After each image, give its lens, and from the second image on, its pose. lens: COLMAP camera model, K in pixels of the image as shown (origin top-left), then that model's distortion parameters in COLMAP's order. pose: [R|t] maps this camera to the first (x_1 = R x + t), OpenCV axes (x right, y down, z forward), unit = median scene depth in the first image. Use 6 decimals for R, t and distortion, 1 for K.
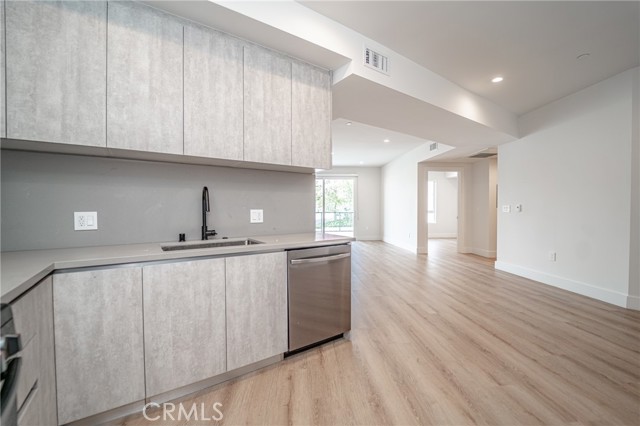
lens RADIAL K [[266.6, 0, 316.9], [0, 266.6, 216.3], [0, 0, 1]] dist [-0.019145, 0.000017]
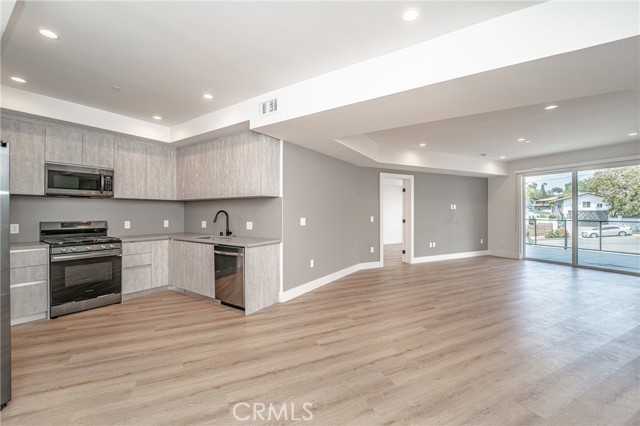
lens RADIAL K [[267.0, 0, 320.3], [0, 267.0, 211.3], [0, 0, 1]] dist [-0.022113, -0.000099]
pose [[0.372928, 0.005094, -0.927846, 1.613310], [-0.021397, 0.999766, -0.003111, -0.101832], [0.927614, 0.021013, 0.372950, 0.826014]]
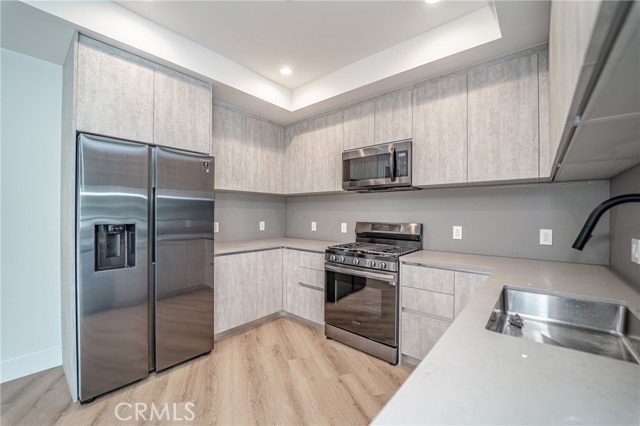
lens RADIAL K [[259.9, 0, 316.3], [0, 259.9, 214.7], [0, 0, 1]] dist [-0.019573, 0.000143]
pose [[-0.968299, 0.004153, -0.249761, 0.145448], [-0.001657, 0.999733, 0.023049, -0.076887], [0.249790, 0.022733, -0.968033, 1.113283]]
